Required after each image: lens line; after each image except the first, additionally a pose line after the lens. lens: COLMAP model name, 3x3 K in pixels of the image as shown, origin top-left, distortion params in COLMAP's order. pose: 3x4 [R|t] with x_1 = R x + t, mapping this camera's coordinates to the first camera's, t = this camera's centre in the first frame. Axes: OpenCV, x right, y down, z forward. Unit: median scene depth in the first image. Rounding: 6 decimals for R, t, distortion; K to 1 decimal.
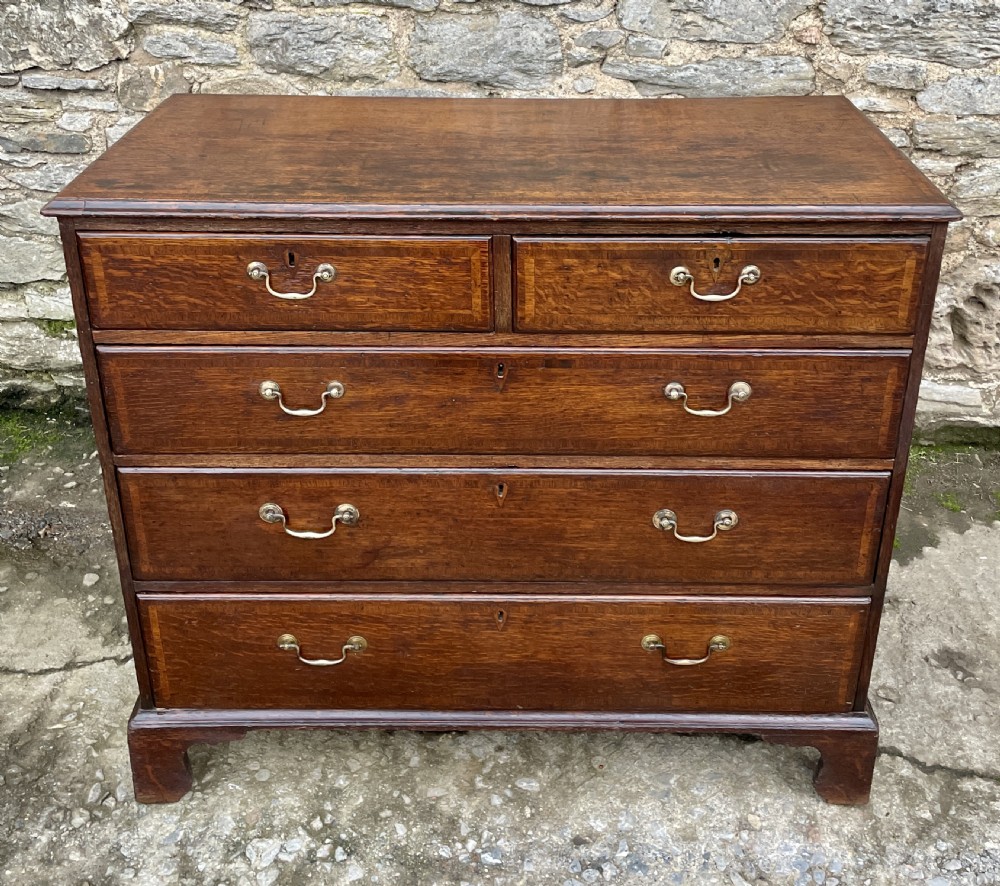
lens RADIAL K [[1185.6, 0, 514.6], [0, 1185.6, 301.3], [0, 0, 1]] dist [0.048618, 0.000000]
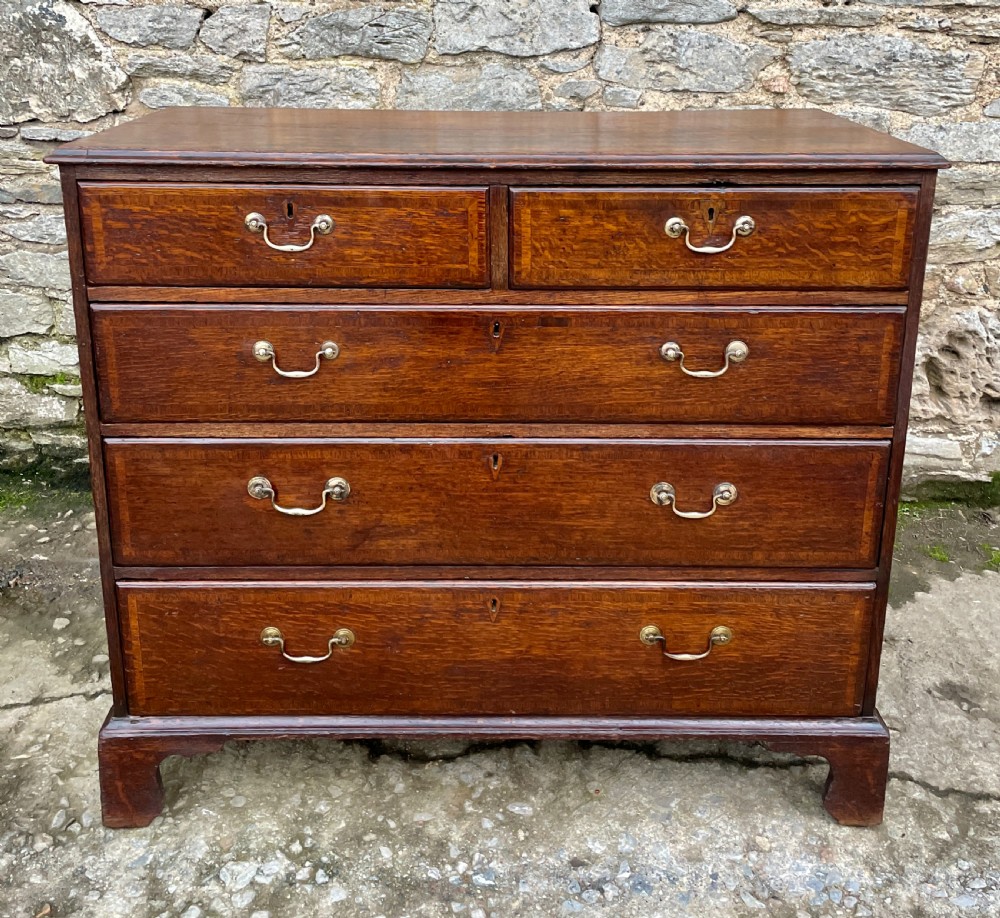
lens RADIAL K [[1150.7, 0, 488.6], [0, 1150.7, 299.4], [0, 0, 1]] dist [0.039540, 0.000000]
pose [[0.999923, -0.001442, 0.012340, -0.027804], [0.003366, 0.987536, -0.157354, 0.170922], [-0.011959, 0.157384, 0.987465, 0.039290]]
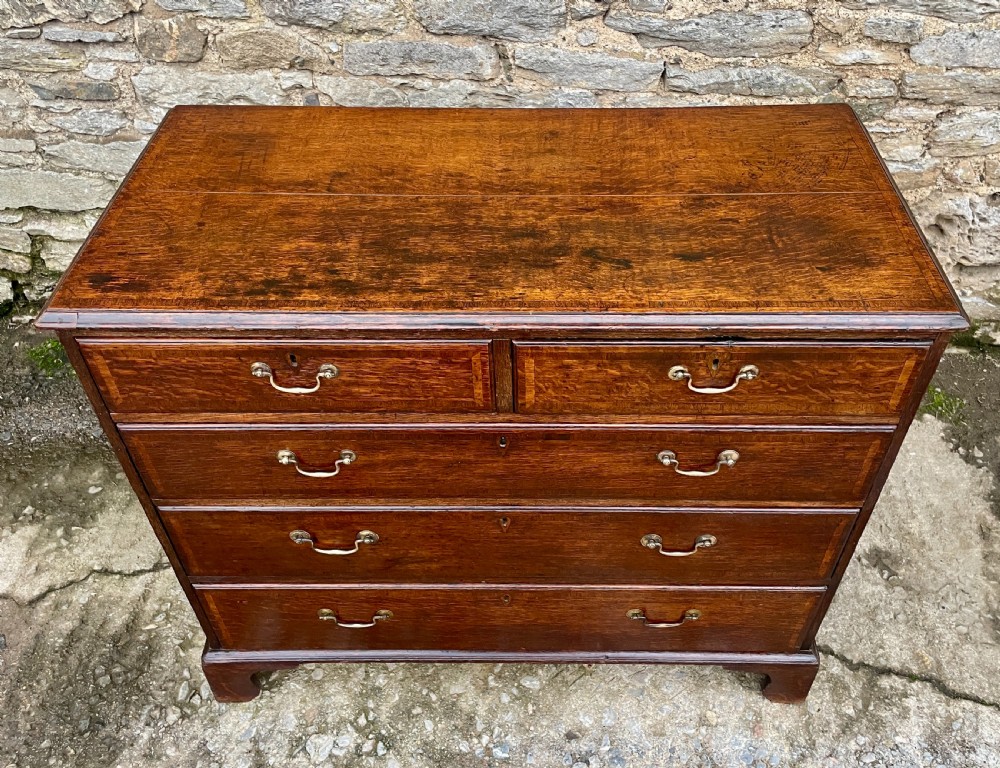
lens RADIAL K [[897.3, 0, 519.9], [0, 897.3, 350.5], [0, 0, 1]] dist [0.068271, -0.070540]
pose [[0.999964, -0.001729, -0.008343, 0.009501], [0.004308, 0.947407, 0.320002, -0.253532], [0.007351, -0.320026, 0.947380, 0.246415]]
